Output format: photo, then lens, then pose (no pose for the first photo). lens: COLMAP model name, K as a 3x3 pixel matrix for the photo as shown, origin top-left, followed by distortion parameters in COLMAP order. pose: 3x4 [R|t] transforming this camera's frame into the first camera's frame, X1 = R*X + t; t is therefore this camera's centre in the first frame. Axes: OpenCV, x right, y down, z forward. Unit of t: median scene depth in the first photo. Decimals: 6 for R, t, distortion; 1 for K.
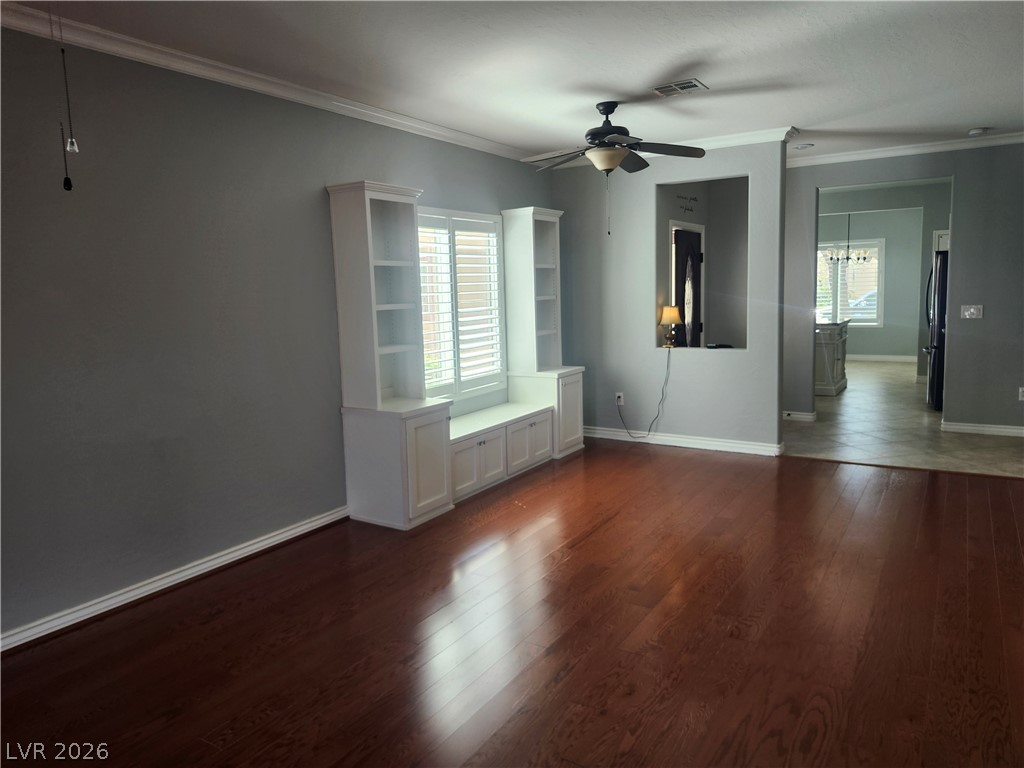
lens RADIAL K [[706.4, 0, 507.1], [0, 706.4, 367.0], [0, 0, 1]] dist [0.077526, -0.087686]
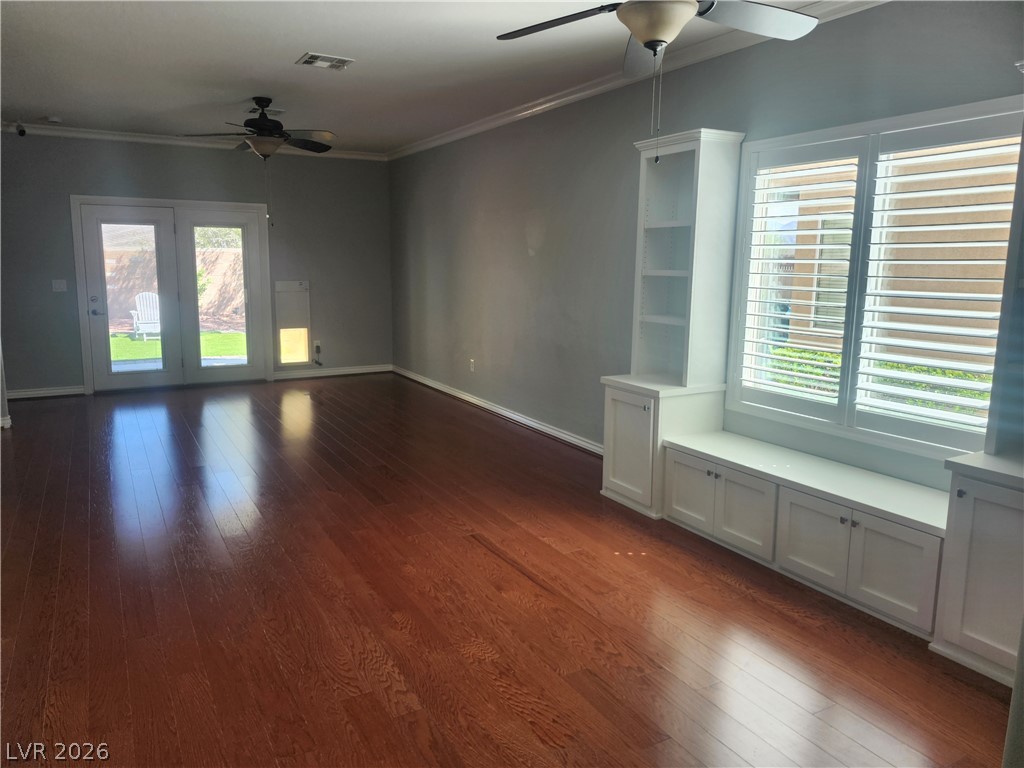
lens RADIAL K [[706.4, 0, 489.7], [0, 706.4, 365.4], [0, 0, 1]] dist [0.077526, -0.087686]
pose [[-0.483550, 0.154831, -0.861514, 0.629765], [-0.095117, 0.969108, 0.227555, -0.131106], [0.870133, 0.191979, -0.453885, 1.041151]]
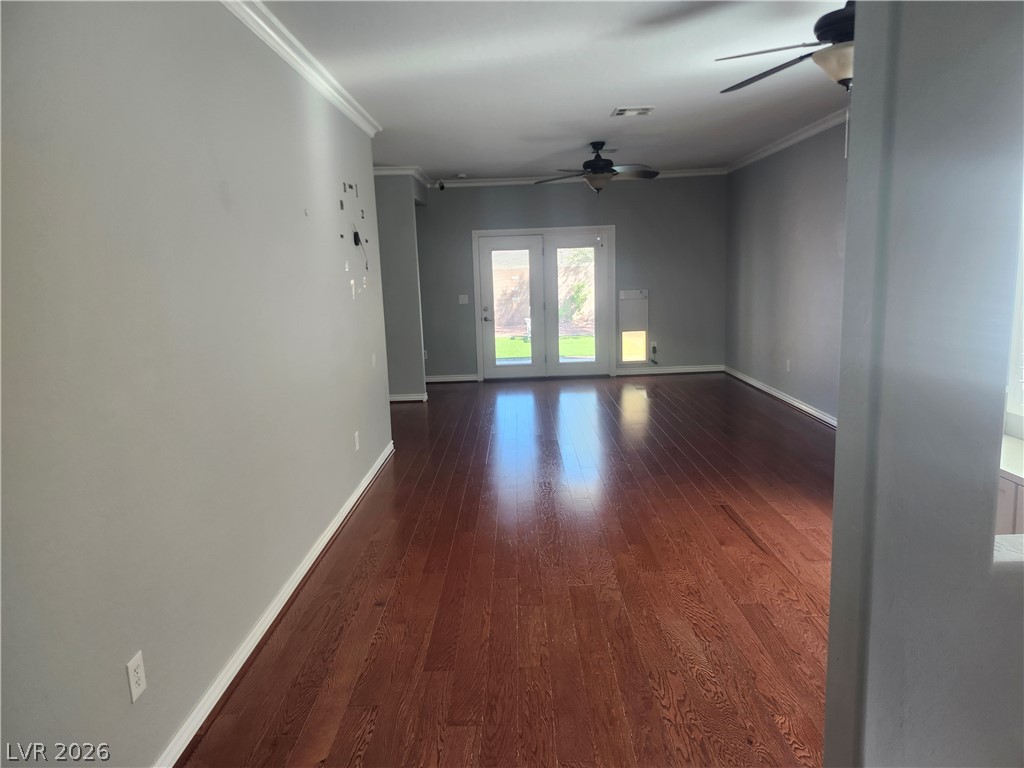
lens RADIAL K [[706.4, 0, 501.5], [0, 706.4, 363.7], [0, 0, 1]] dist [0.077526, -0.087686]
pose [[-0.853924, 0.128993, -0.504158, 0.669760], [0.003554, 0.970216, 0.242217, -0.165075], [0.520386, 0.205043, -0.828948, 1.253831]]
